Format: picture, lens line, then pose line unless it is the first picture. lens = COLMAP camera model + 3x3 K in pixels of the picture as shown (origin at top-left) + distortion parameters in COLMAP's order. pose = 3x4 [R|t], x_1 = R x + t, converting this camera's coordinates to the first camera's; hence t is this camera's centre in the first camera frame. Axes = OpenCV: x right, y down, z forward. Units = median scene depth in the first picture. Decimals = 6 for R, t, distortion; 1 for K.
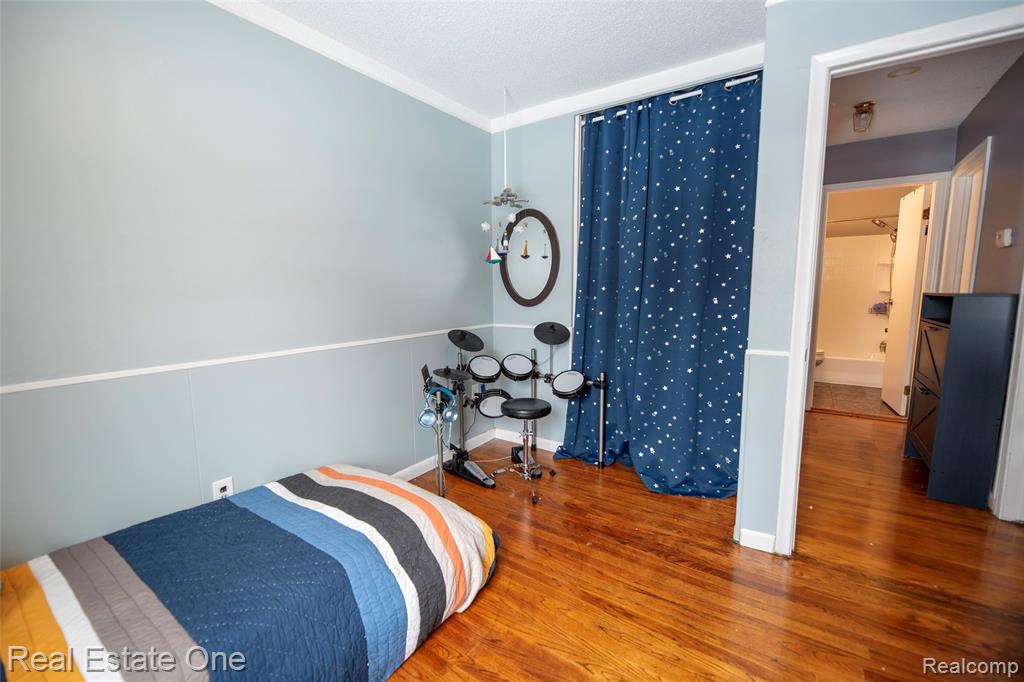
lens RADIAL K [[426.8, 0, 516.0], [0, 426.8, 344.4], [0, 0, 1]] dist [0.001568, -0.005186]
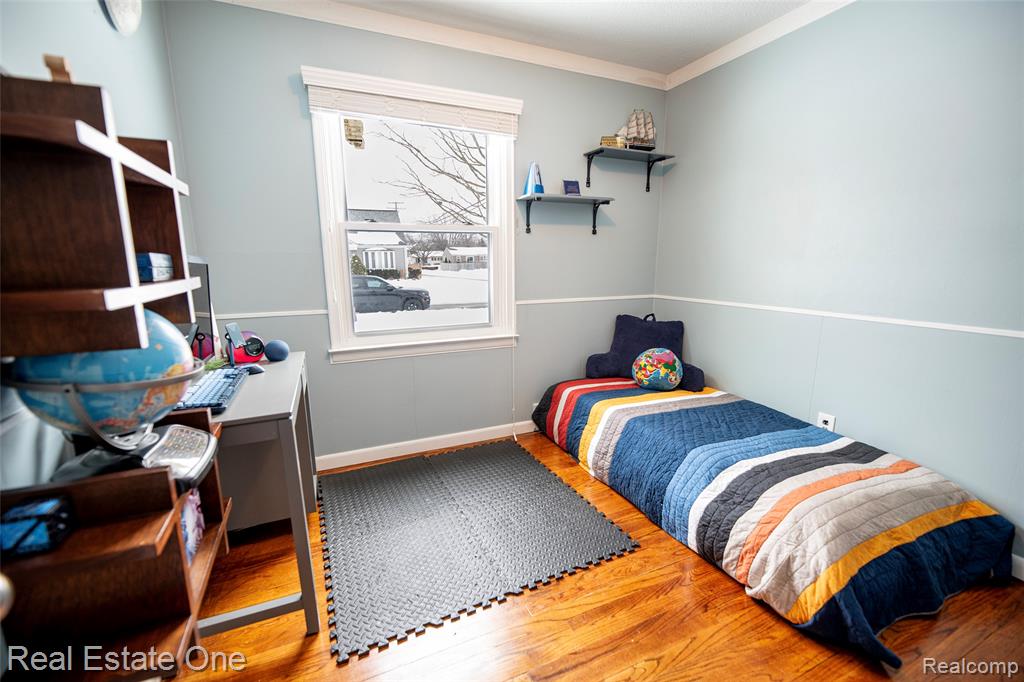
lens RADIAL K [[447.6, 0, 511.9], [0, 447.6, 346.0], [0, 0, 1]] dist [-0.002311, -0.000031]
pose [[-0.512602, 0.173211, -0.840974, 0.800987], [-0.106902, 0.958946, 0.262669, -0.105464], [0.851945, 0.224547, -0.473041, 0.802251]]
